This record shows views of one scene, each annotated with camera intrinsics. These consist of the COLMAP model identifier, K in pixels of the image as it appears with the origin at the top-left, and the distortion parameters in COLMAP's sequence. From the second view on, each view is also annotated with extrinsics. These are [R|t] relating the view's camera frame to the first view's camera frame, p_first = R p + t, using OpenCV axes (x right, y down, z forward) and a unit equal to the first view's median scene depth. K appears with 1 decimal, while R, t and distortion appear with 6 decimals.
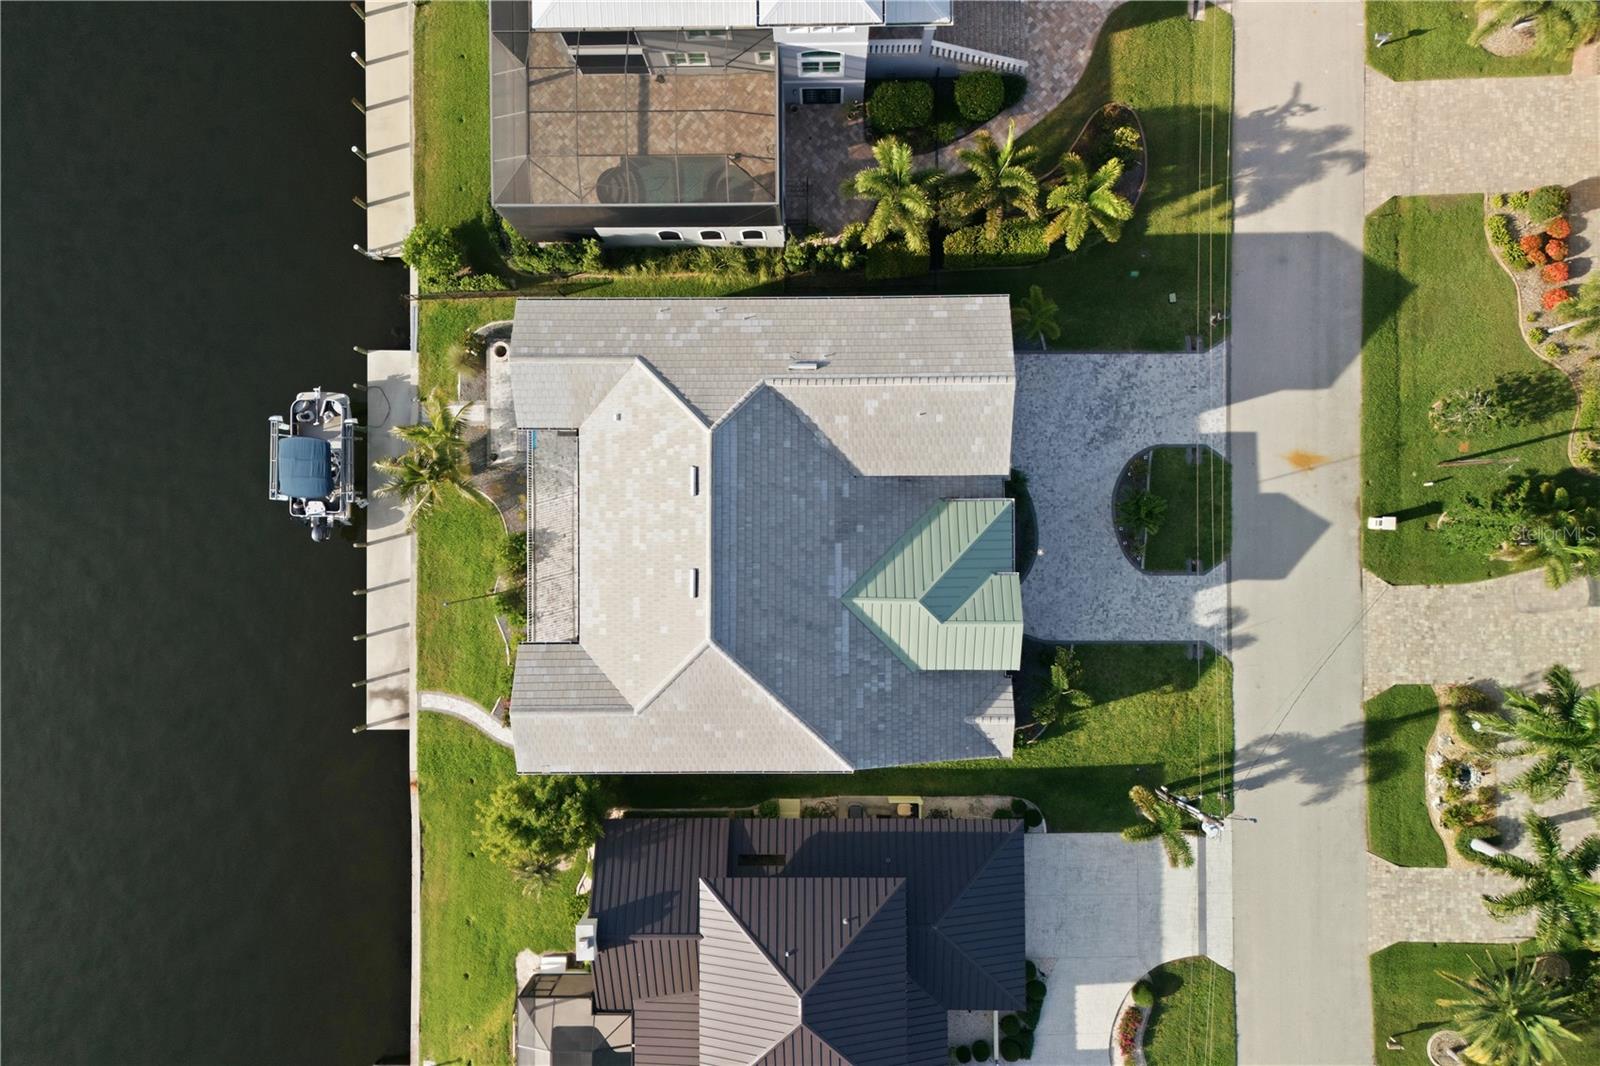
lens RADIAL K [[1165.2, 0, 800.0], [0, 1165.2, 533.0], [0, 0, 1]] dist [0.109053, -0.138604]
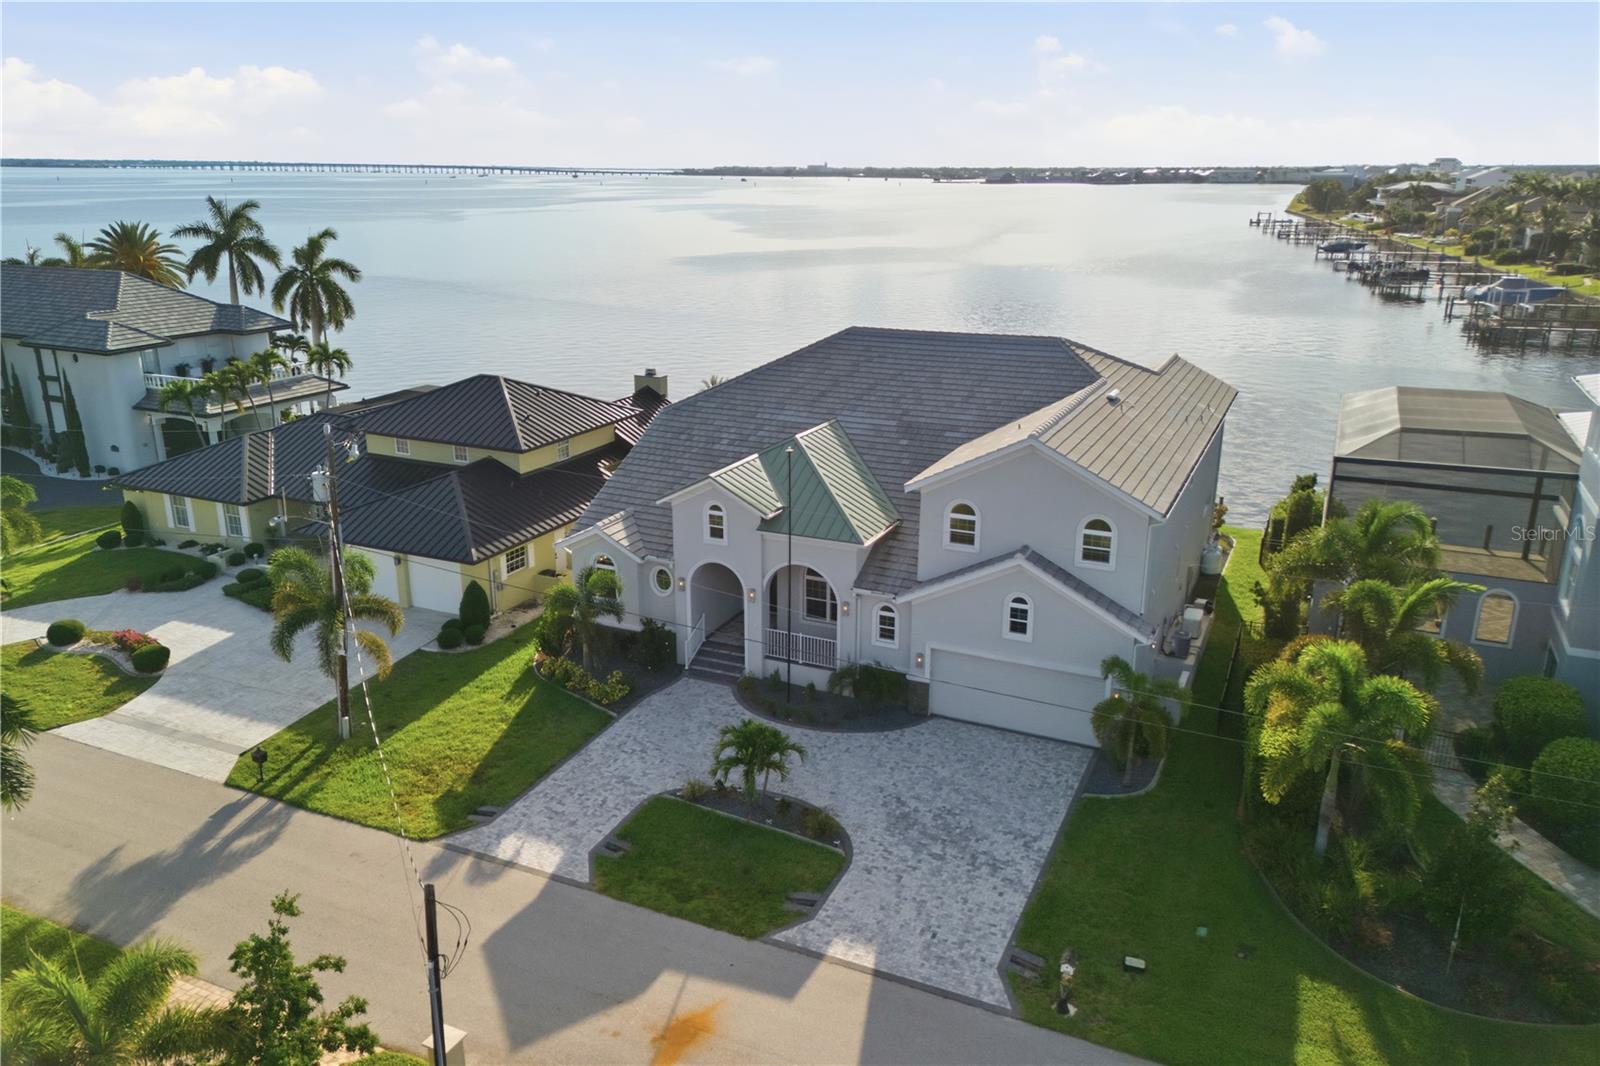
lens RADIAL K [[1193.5, 0, 800.0], [0, 1193.5, 533.0], [0, 0, 1]] dist [0.086113, -0.086658]
pose [[-0.421296, 0.283801, -0.861375, 0.728418], [-0.906921, -0.130036, 0.400729, -0.248001], [0.001718, 0.950025, 0.312169, 0.694555]]
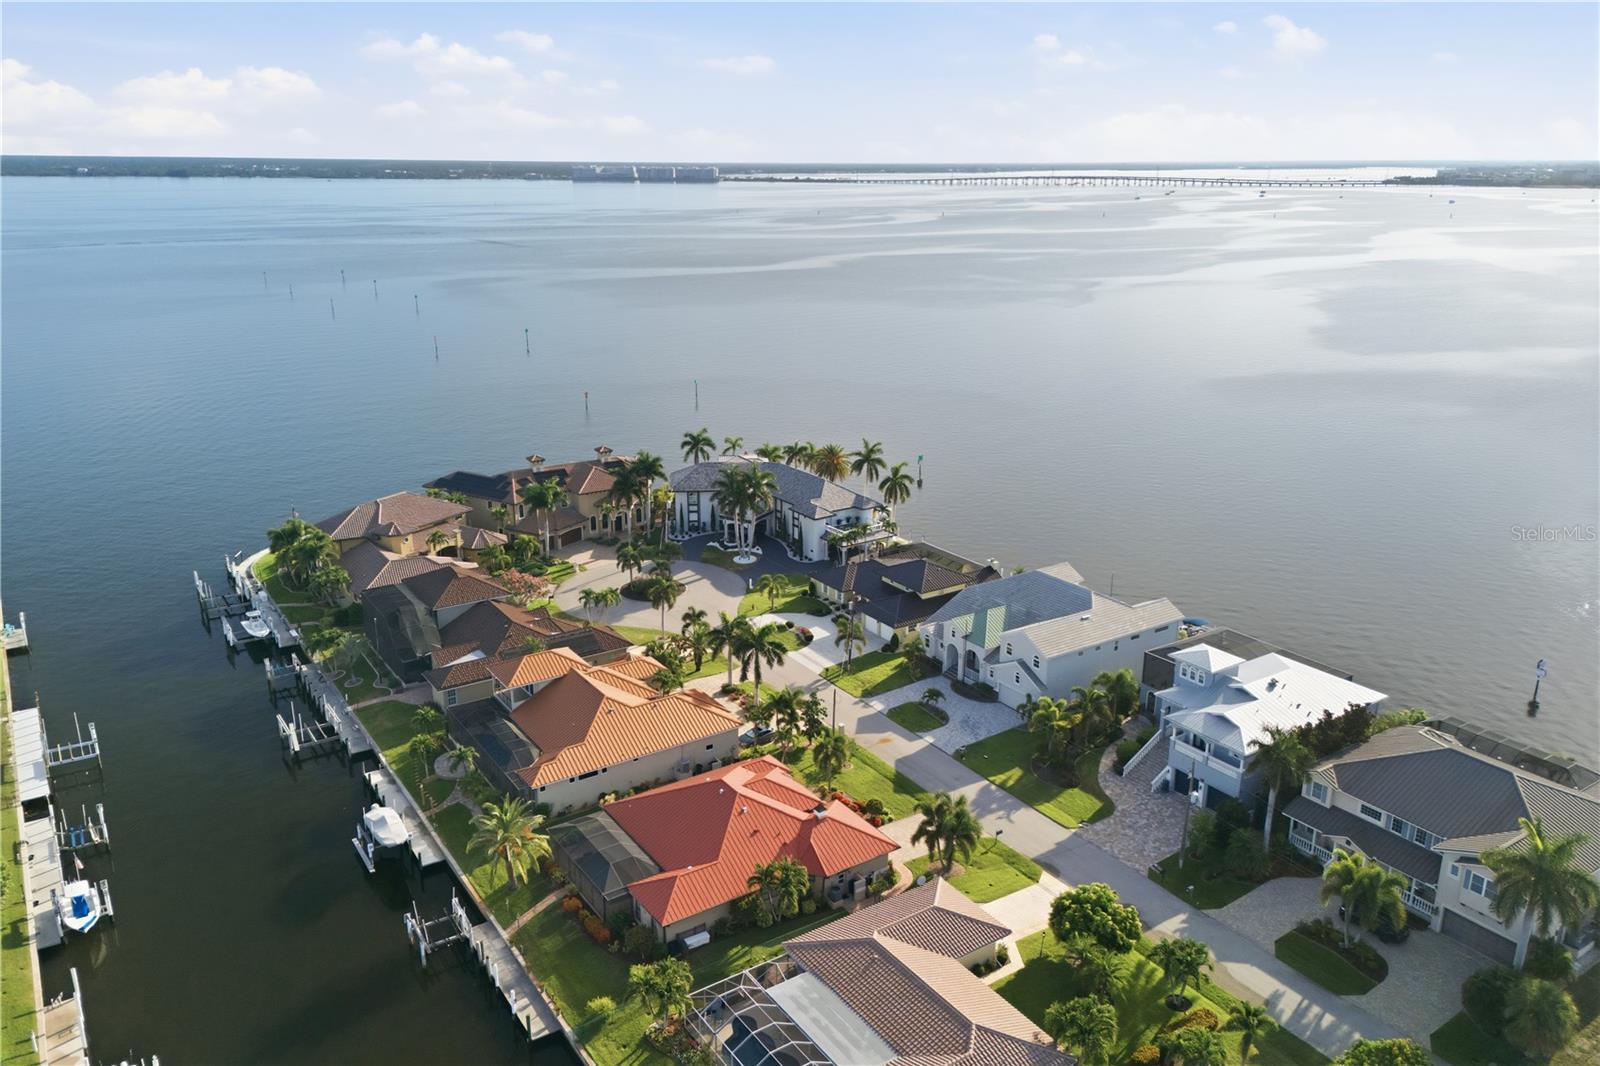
lens RADIAL K [[1165.2, 0, 800.0], [0, 1165.2, 533.0], [0, 0, 1]] dist [0.109053, -0.138604]
pose [[-0.830602, 0.177570, -0.527796, 1.576064], [-0.556829, -0.253949, 0.790855, -1.514296], [0.006399, 0.950778, 0.309807, 0.009747]]
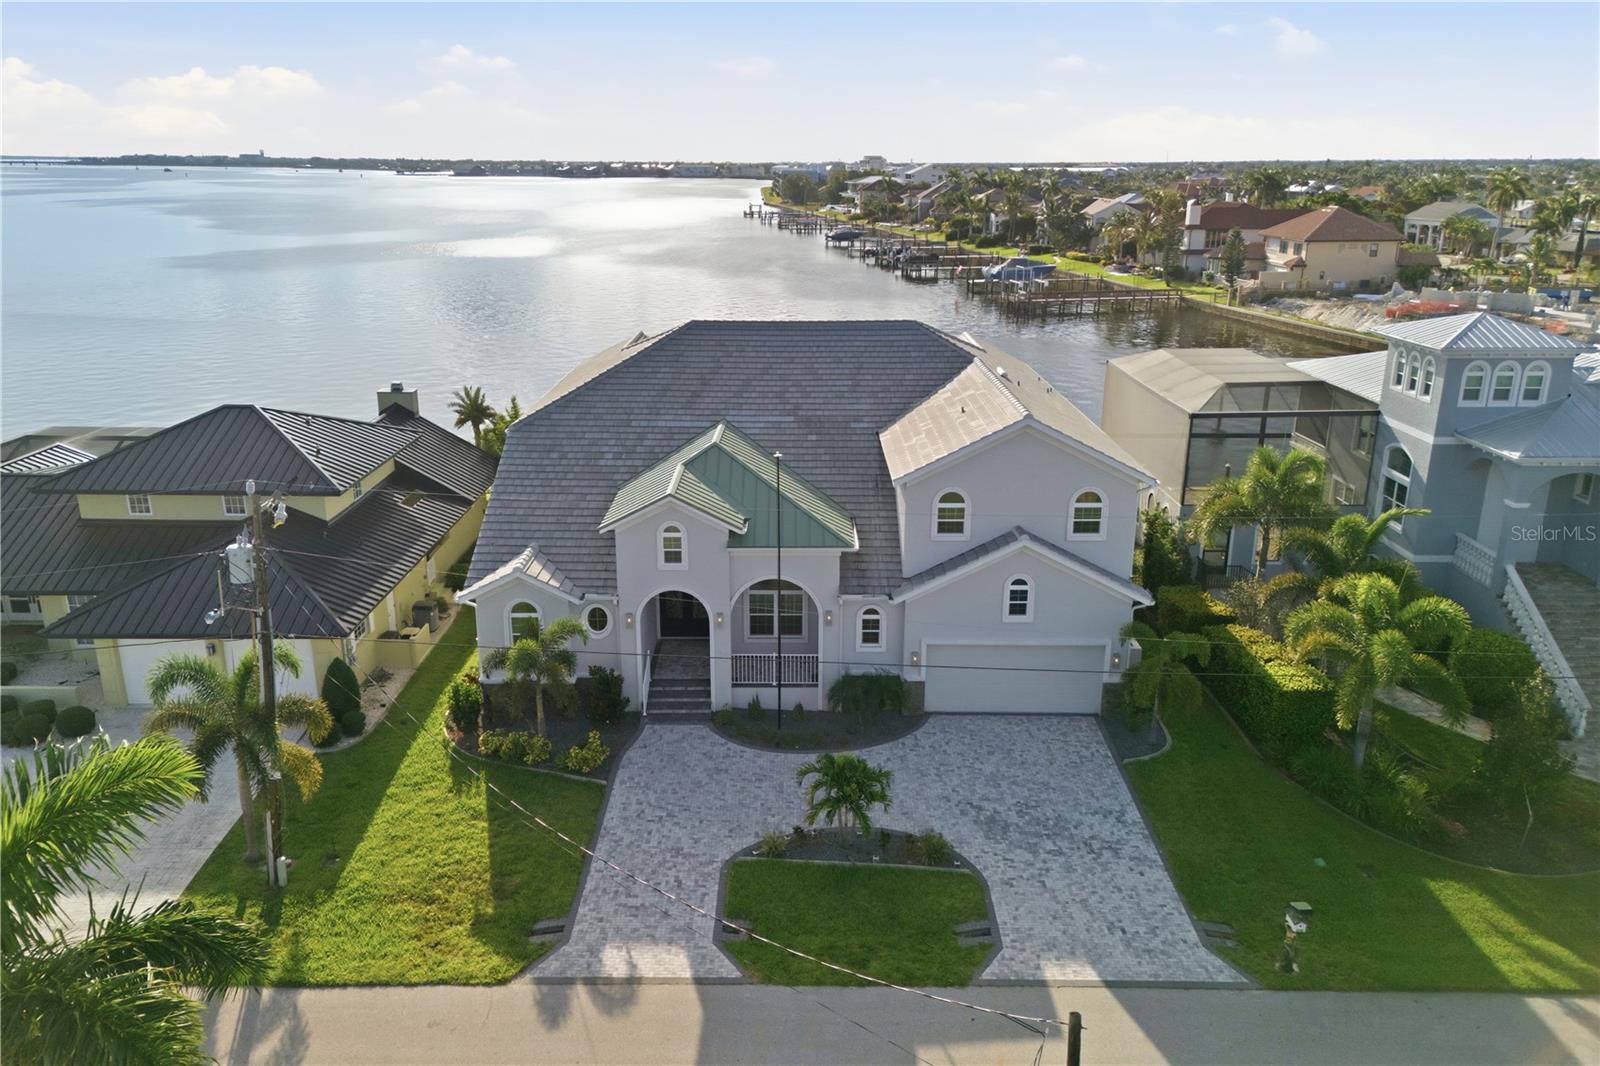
lens RADIAL K [[1193.5, 0, 800.0], [0, 1193.5, 533.0], [0, 0, 1]] dist [0.086113, -0.086658]
pose [[0.003487, 0.314961, -0.949098, 0.733777], [-0.999956, -0.007120, -0.006036, 0.007354], [-0.008658, 0.949078, 0.314922, 0.703980]]
